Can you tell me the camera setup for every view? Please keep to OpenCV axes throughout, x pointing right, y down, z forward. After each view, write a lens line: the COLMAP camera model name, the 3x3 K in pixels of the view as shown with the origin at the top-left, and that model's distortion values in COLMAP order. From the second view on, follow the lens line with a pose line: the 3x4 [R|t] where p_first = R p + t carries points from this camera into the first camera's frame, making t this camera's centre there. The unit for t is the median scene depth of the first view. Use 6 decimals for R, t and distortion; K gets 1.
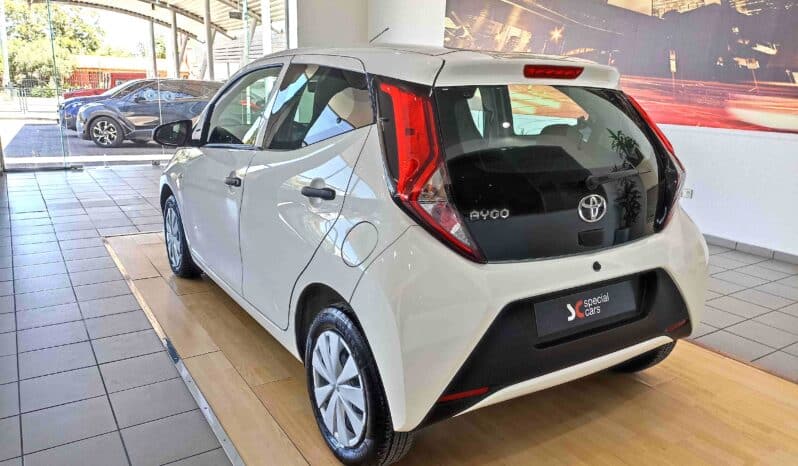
lens RADIAL K [[601.7, 0, 394.6], [0, 601.7, 233.8], [0, 0, 1]] dist [0.023046, -0.009338]
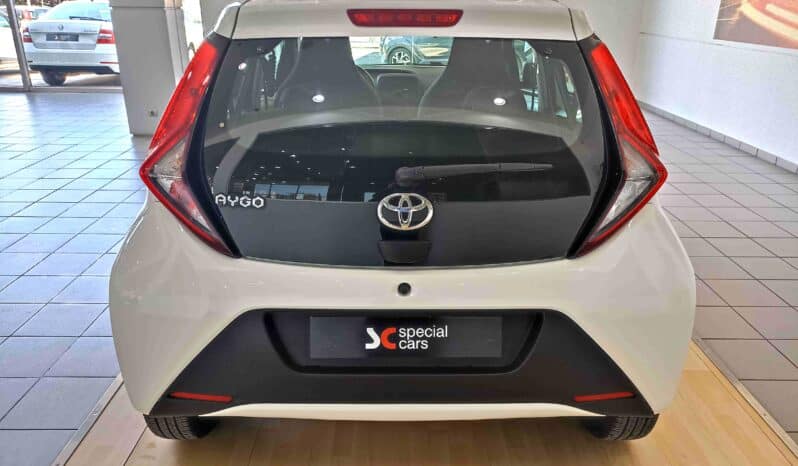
lens RADIAL K [[593.3, 0, 403.5], [0, 593.3, 235.6], [0, 0, 1]] dist [0.027771, -0.005366]
pose [[0.845156, 0.176946, -0.504382, 0.302105], [-0.116133, 0.981863, 0.149860, -0.052732], [0.521752, -0.068079, 0.850377, 0.165278]]
